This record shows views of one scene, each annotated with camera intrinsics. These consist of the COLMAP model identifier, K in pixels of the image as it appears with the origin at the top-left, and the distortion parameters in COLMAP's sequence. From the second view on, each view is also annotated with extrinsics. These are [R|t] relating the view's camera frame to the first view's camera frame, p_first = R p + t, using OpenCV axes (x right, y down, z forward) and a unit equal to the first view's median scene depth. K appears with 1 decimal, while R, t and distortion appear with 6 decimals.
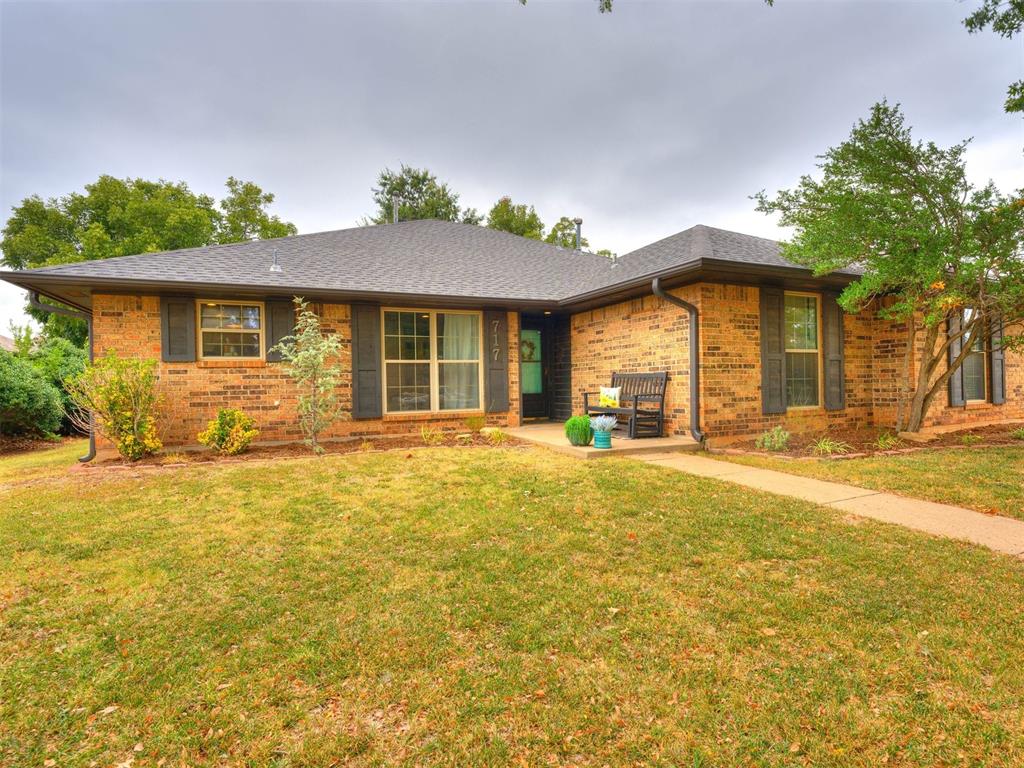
lens RADIAL K [[520.4, 0, 515.8], [0, 520.4, 387.2], [0, 0, 1]] dist [-0.015950, 0.000006]
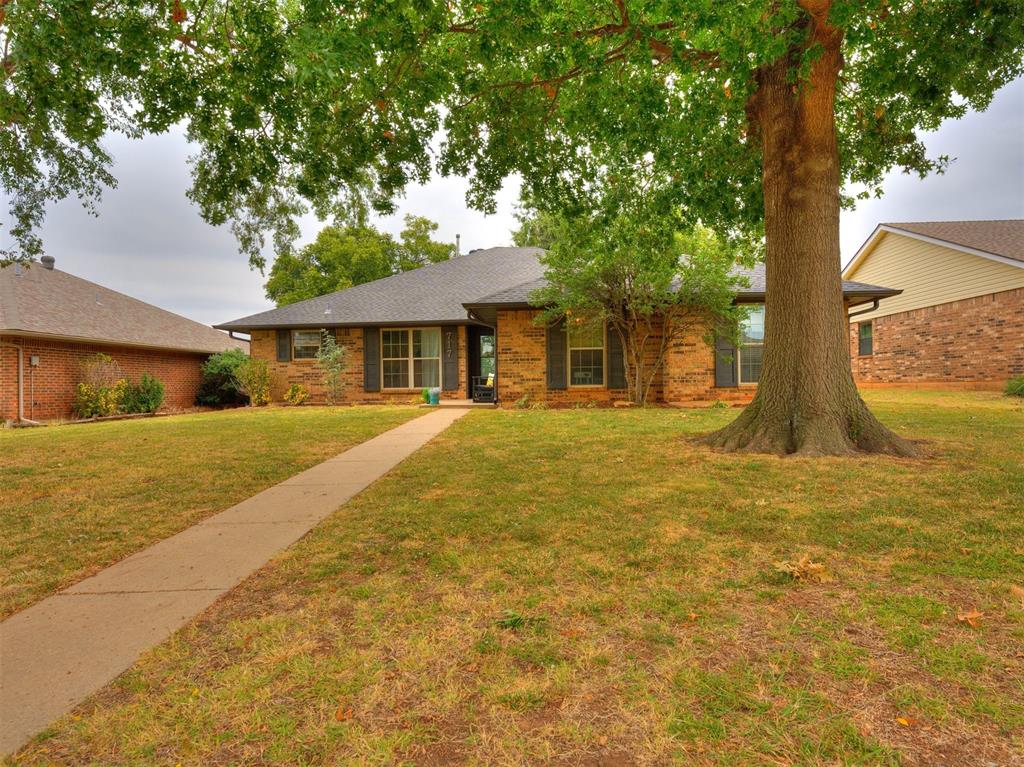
lens RADIAL K [[612.2, 0, 512.9], [0, 612.2, 385.9], [0, 0, 1]] dist [0.000962, -0.001951]
pose [[0.885834, 0.005366, -0.463972, 1.142739], [-0.002987, 0.999978, 0.005863, 0.028302], [0.463993, -0.003808, 0.885831, -0.655185]]
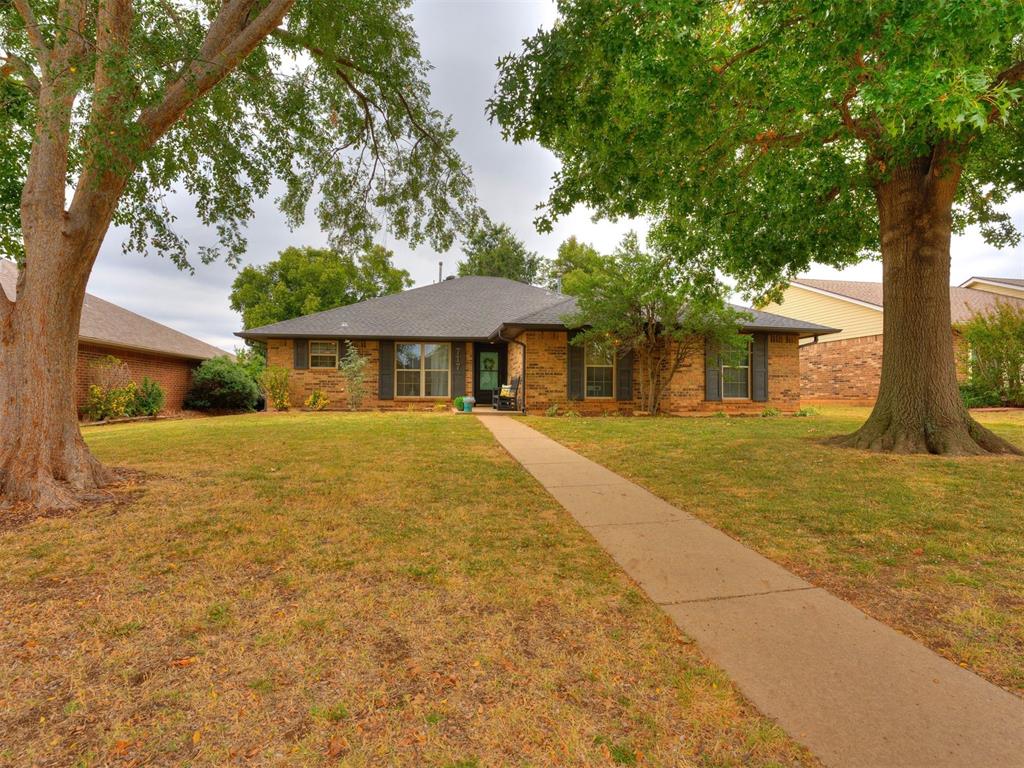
lens RADIAL K [[520.4, 0, 516.0], [0, 520.4, 386.0], [0, 0, 1]] dist [-0.015950, 0.000006]
pose [[0.962792, 0.017079, -0.269705, 0.727703], [-0.022969, 0.999561, -0.018698, 0.037527], [0.269267, 0.024197, 0.962762, -0.771926]]
